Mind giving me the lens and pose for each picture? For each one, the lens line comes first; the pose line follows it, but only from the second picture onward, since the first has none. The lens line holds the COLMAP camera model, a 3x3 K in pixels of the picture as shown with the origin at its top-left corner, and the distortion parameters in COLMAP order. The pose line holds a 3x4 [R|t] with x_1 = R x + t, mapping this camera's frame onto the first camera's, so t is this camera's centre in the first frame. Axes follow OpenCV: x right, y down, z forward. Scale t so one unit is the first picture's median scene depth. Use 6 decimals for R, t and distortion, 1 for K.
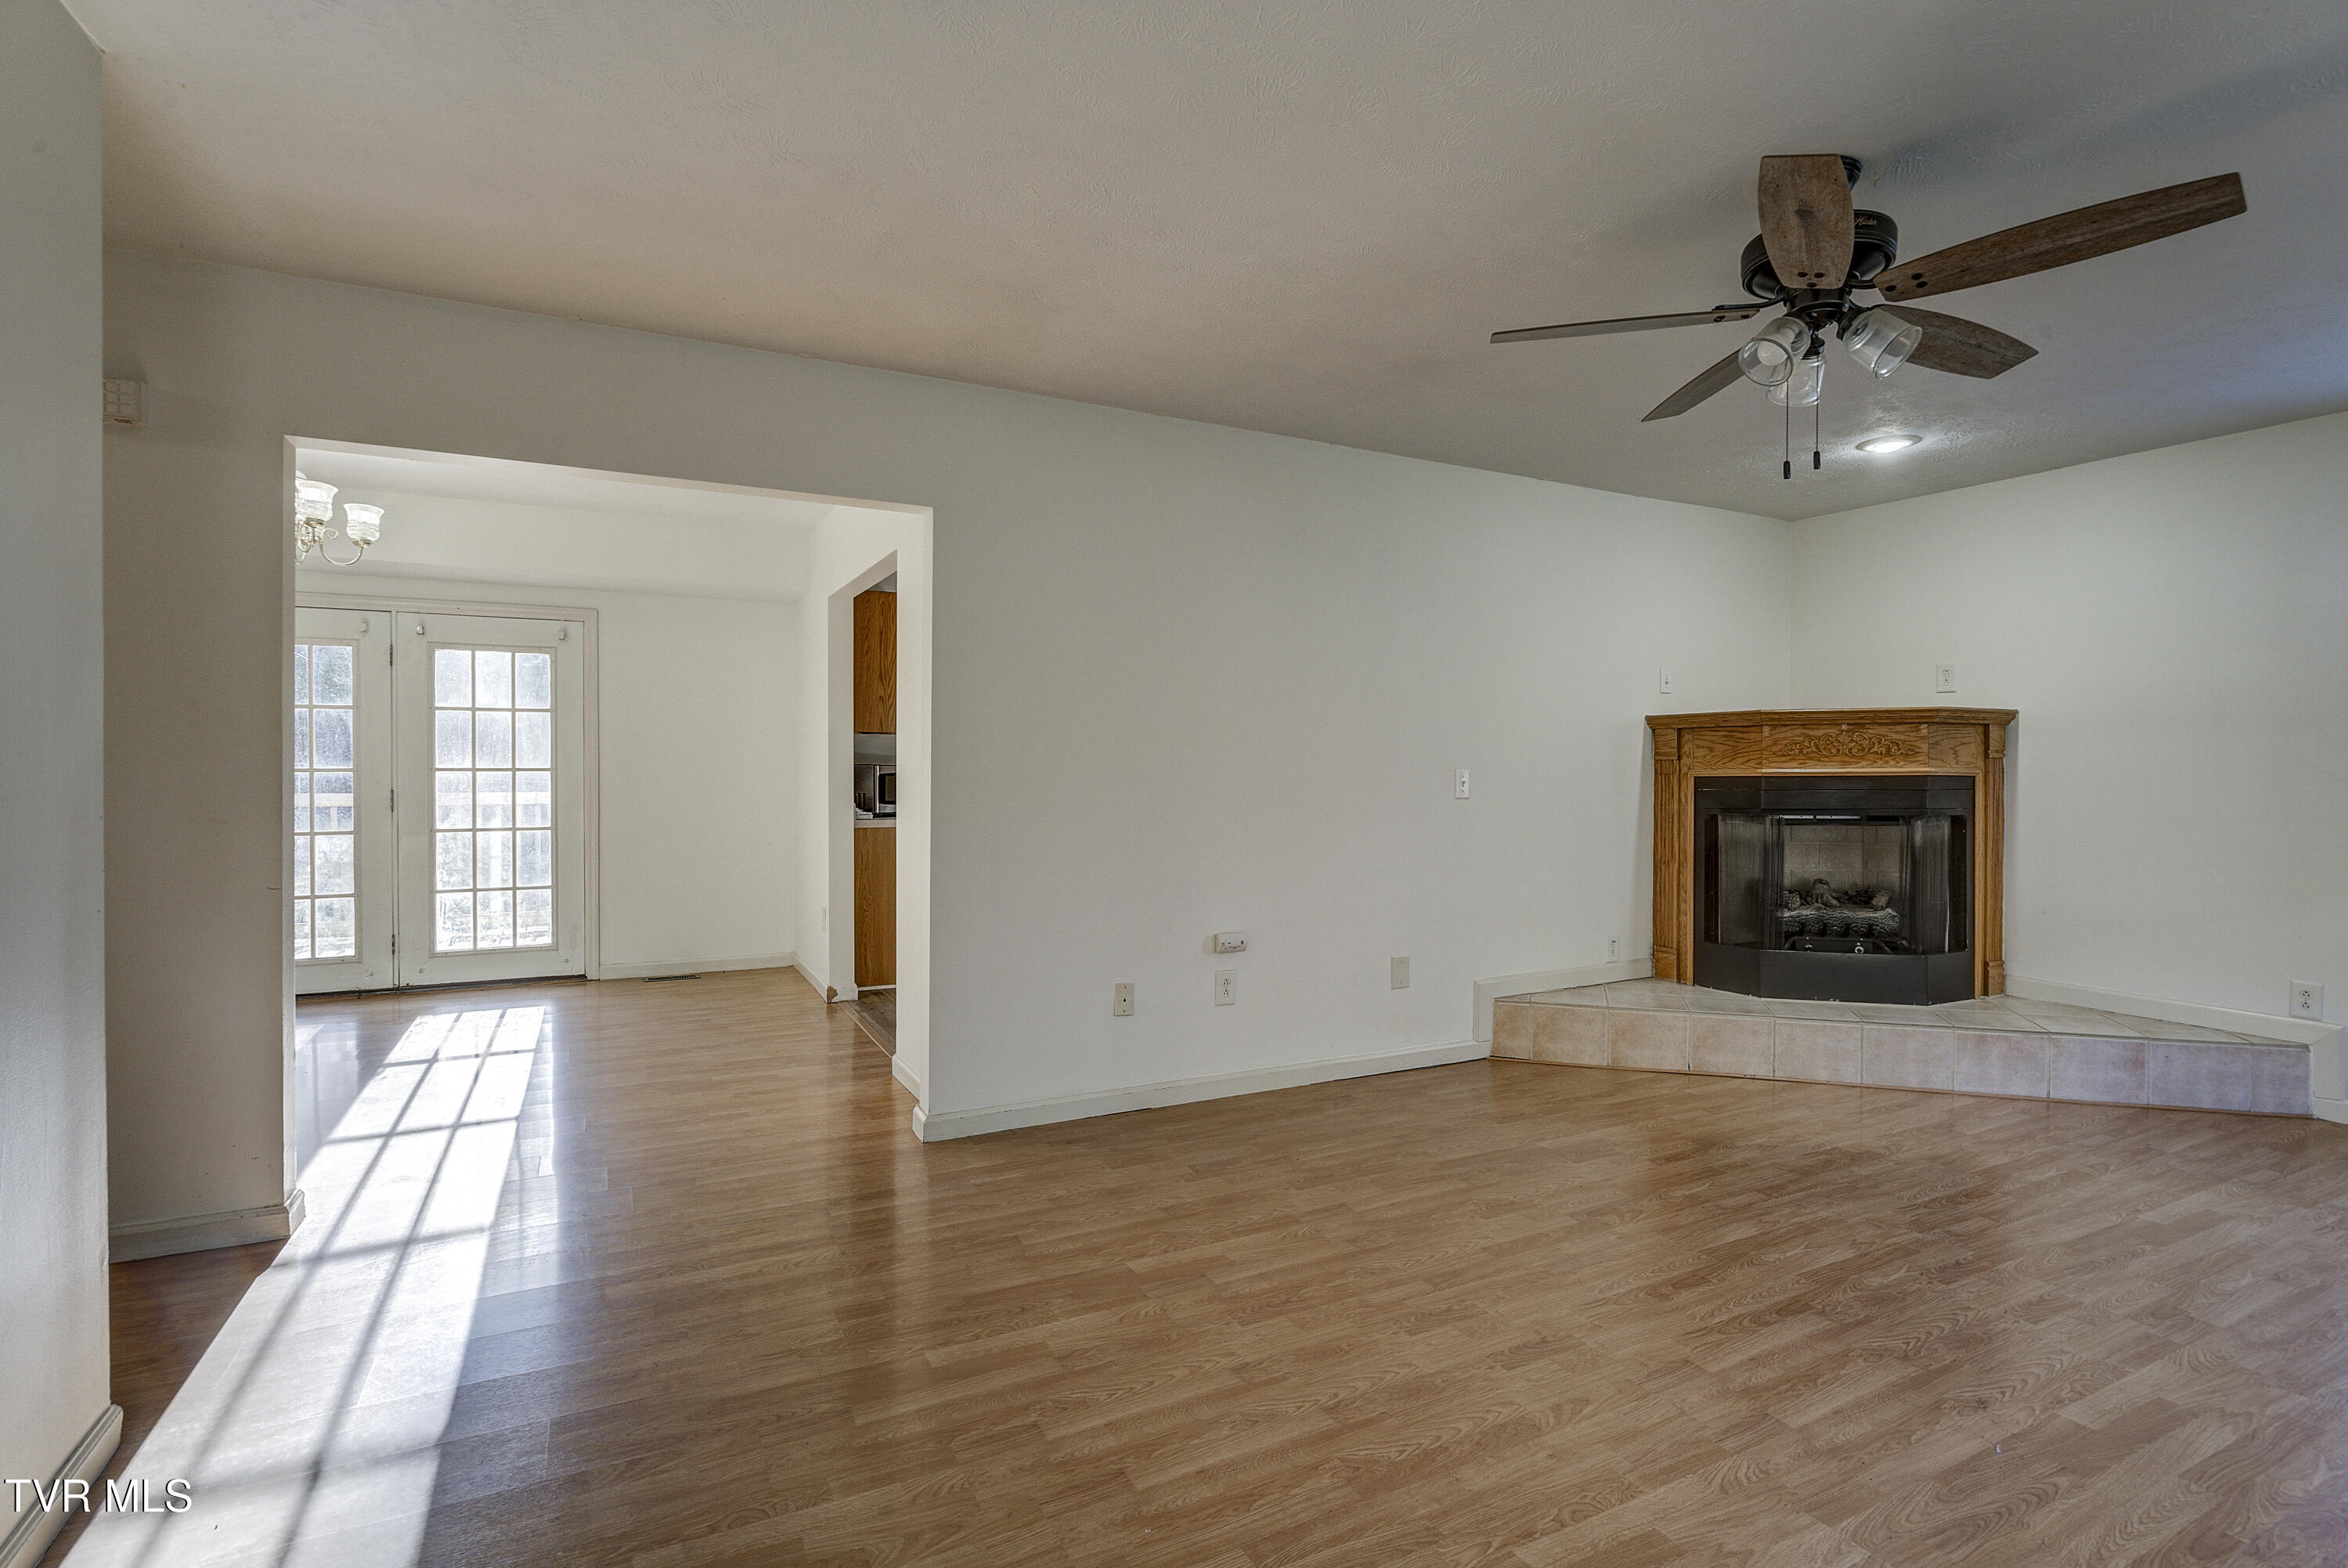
lens RADIAL K [[1130.8, 0, 1192.2], [0, 1130.8, 787.4], [0, 0, 1]] dist [-0.008719, -0.001218]
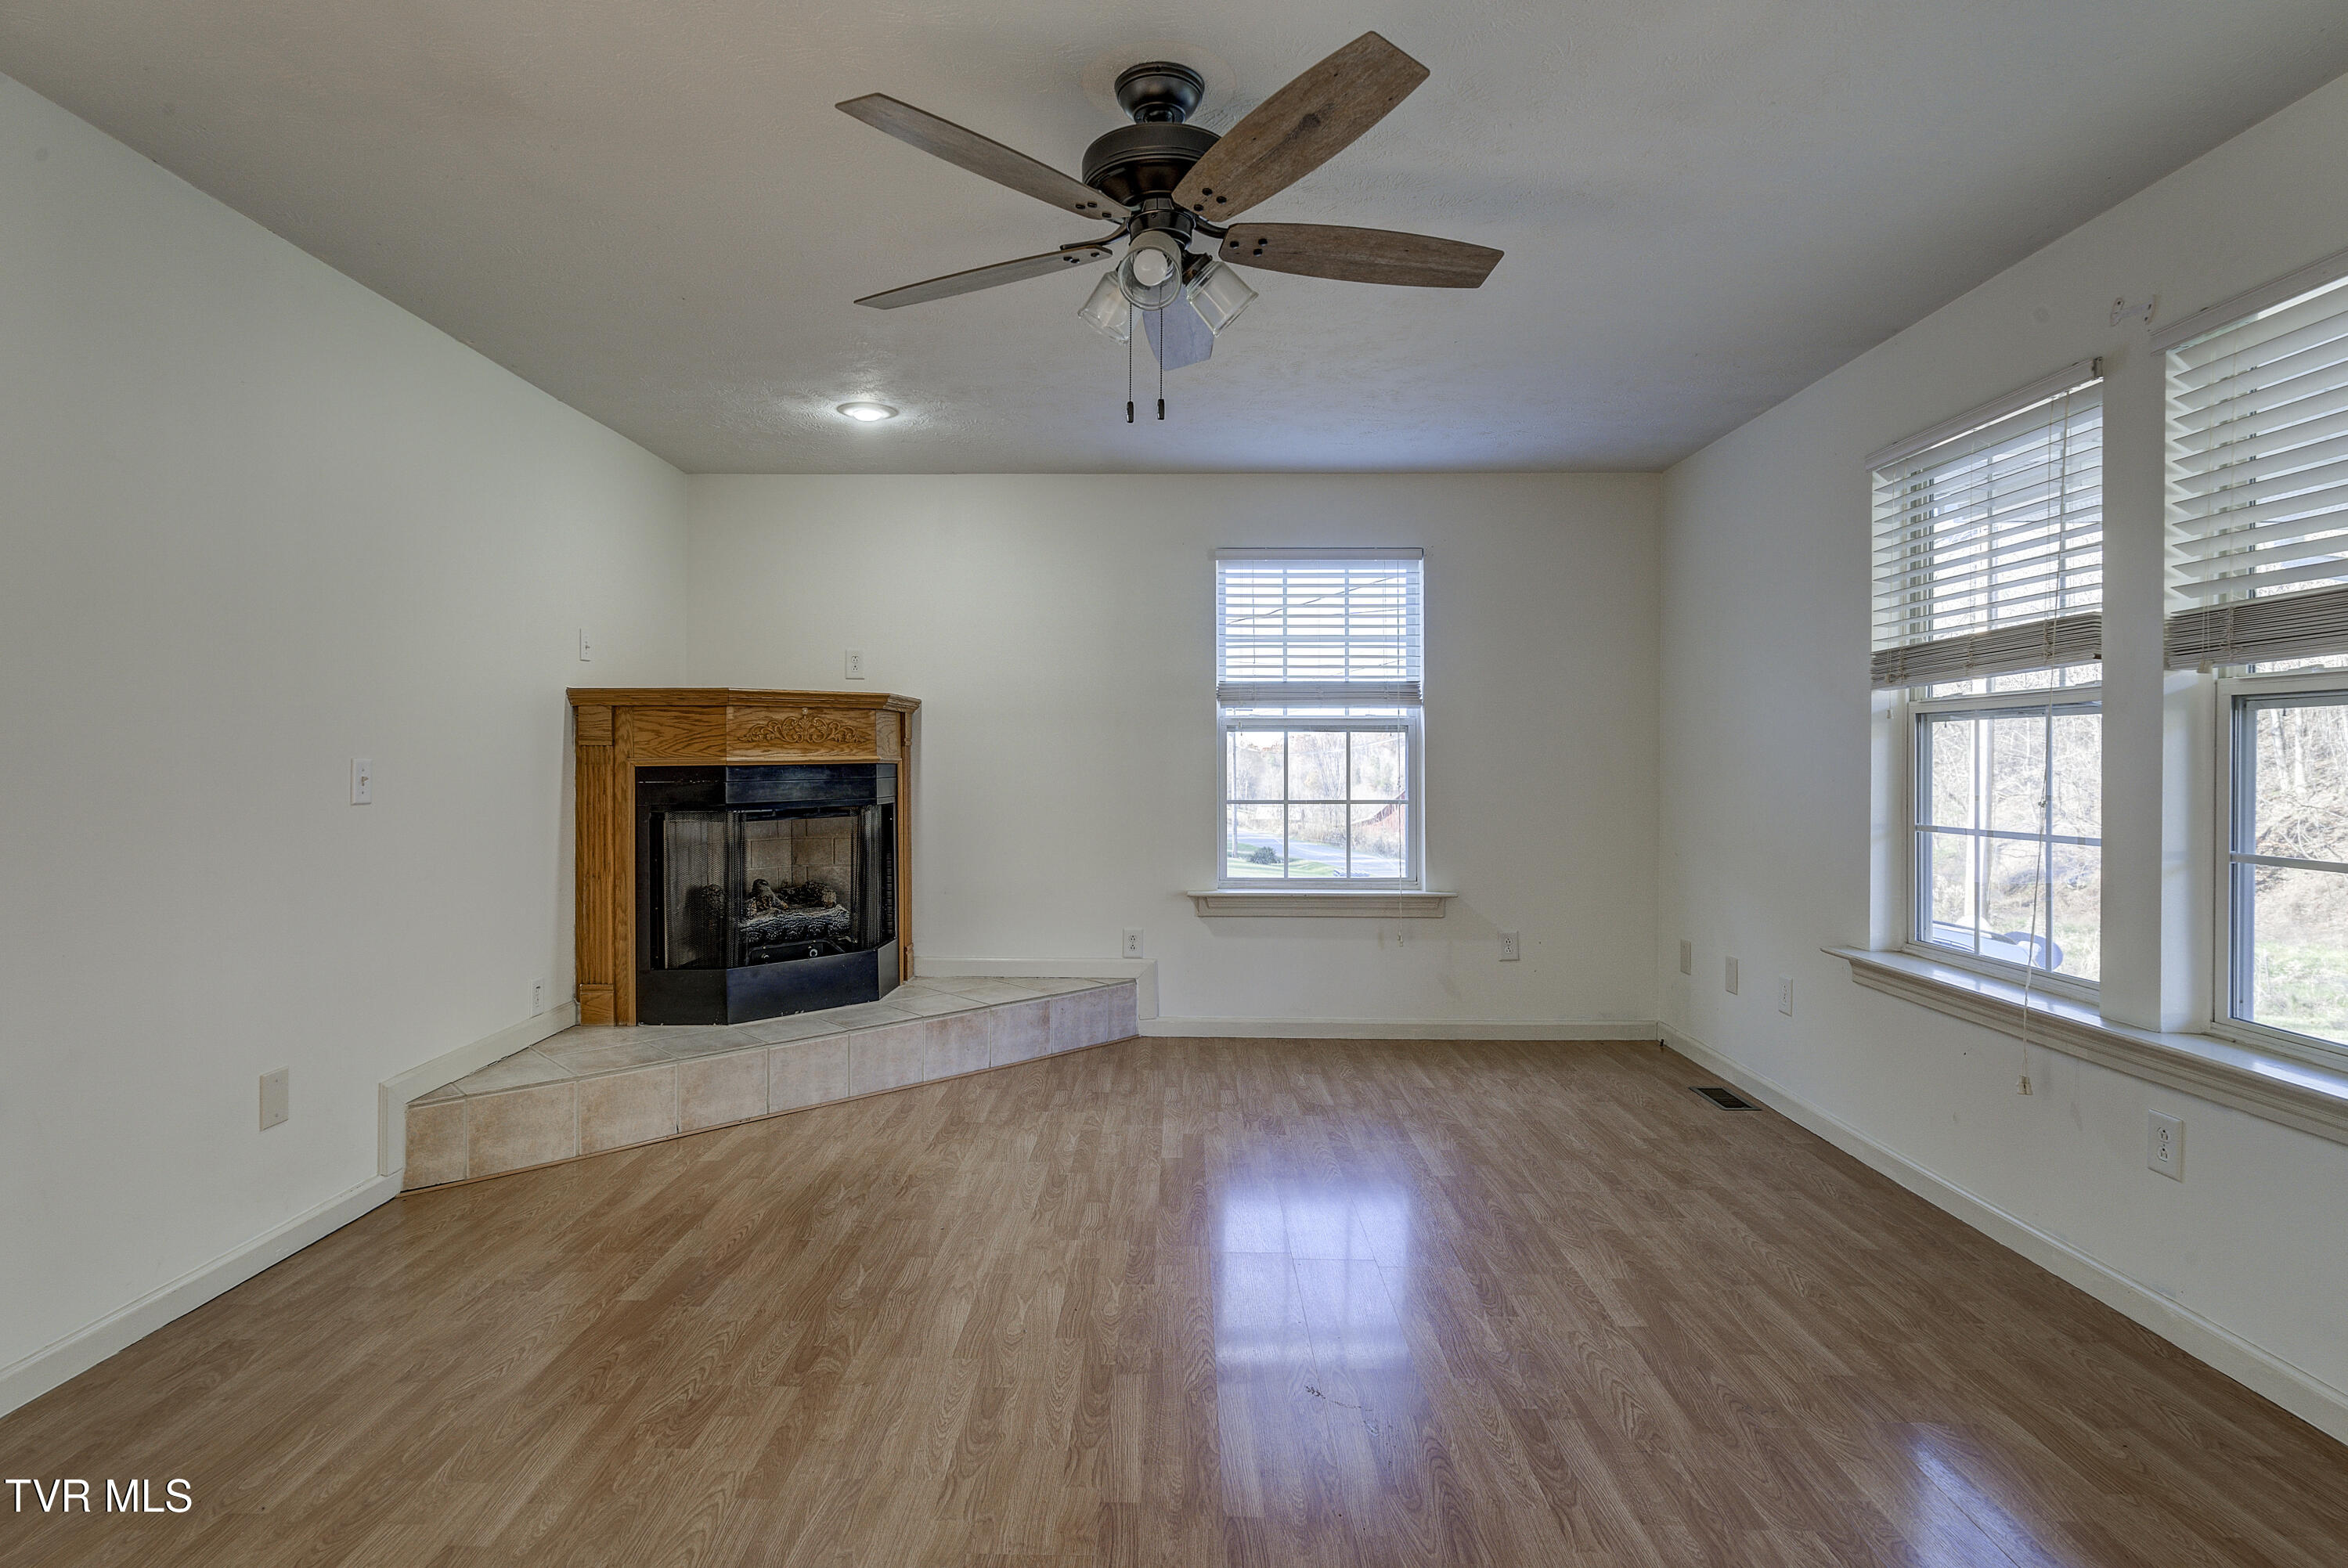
lens RADIAL K [[1220.0, 0, 1152.5], [0, 1220.0, 773.6], [0, 0, 1]] dist [-0.009801, 0.003356]
pose [[0.486478, -0.014142, 0.873578, -0.149206], [0.014415, 0.999863, 0.008158, -0.006839], [-0.873574, 0.008624, 0.486616, 0.283902]]
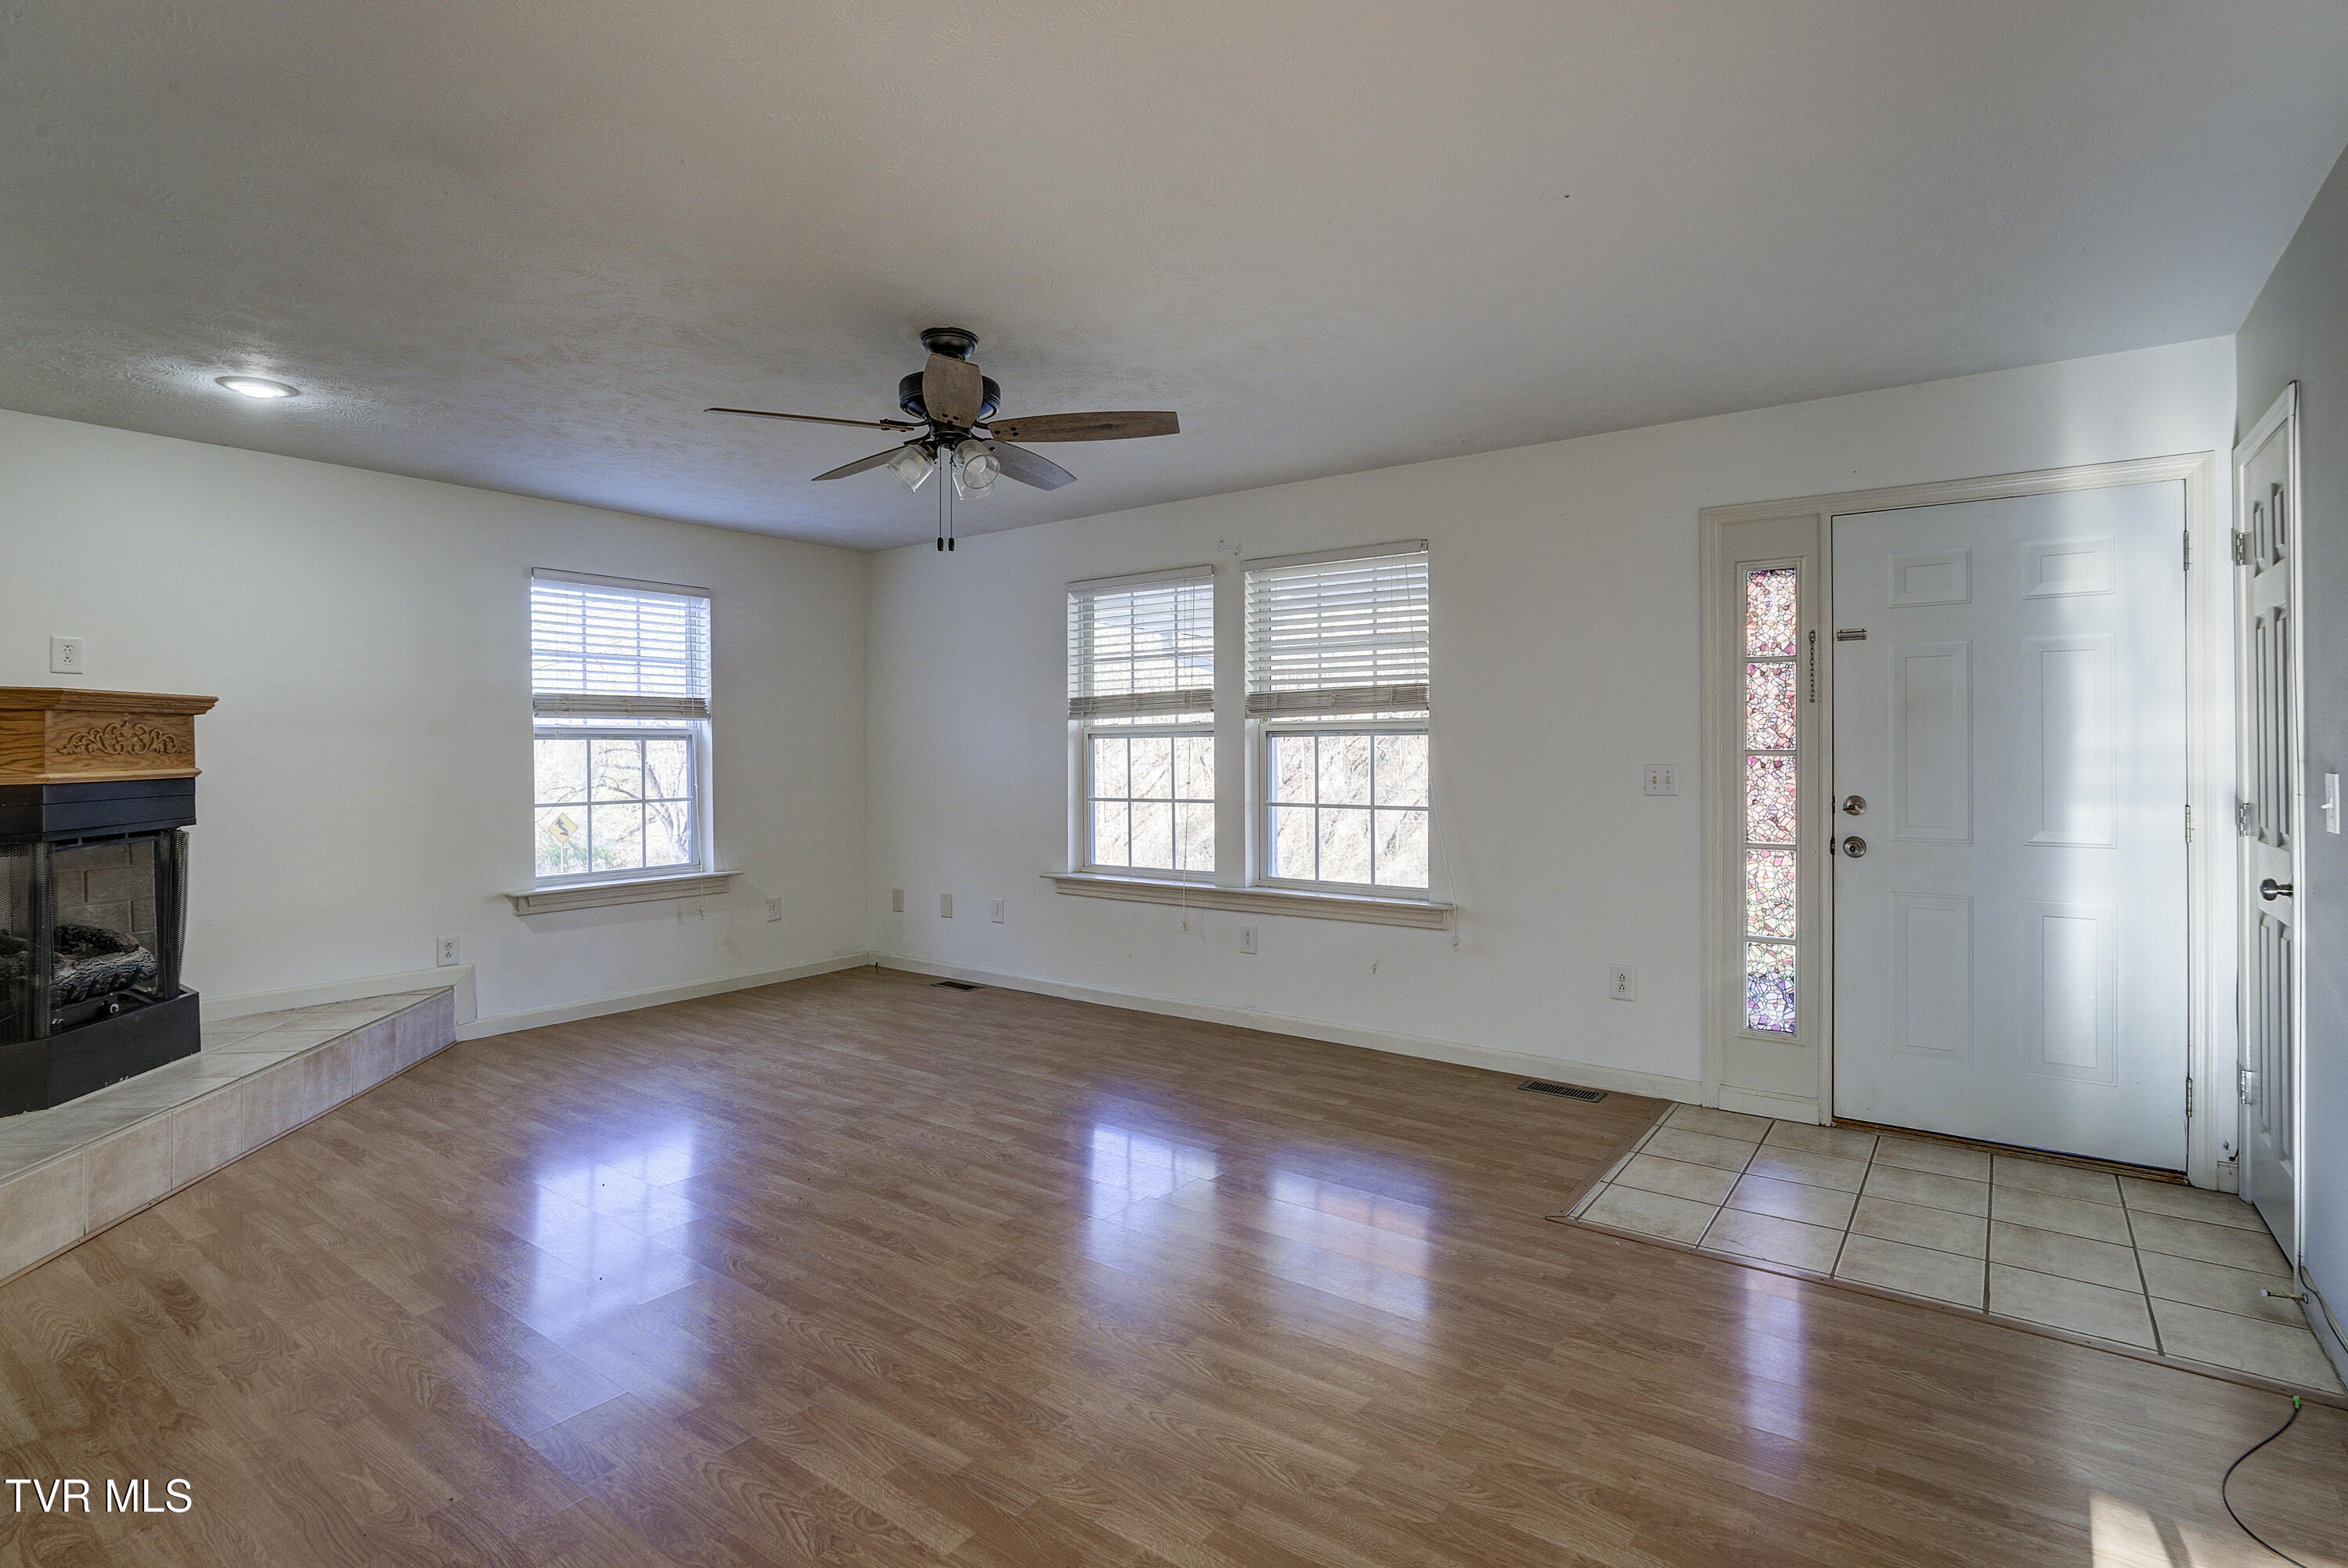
lens RADIAL K [[1130.8, 0, 1186.3], [0, 1130.8, 765.0], [0, 0, 1]] dist [-0.008719, -0.001218]
pose [[-0.439251, -0.011691, 0.898288, -0.425834], [0.019204, 0.999565, 0.022400, -0.024561], [-0.898159, 0.027090, -0.438835, 0.708733]]
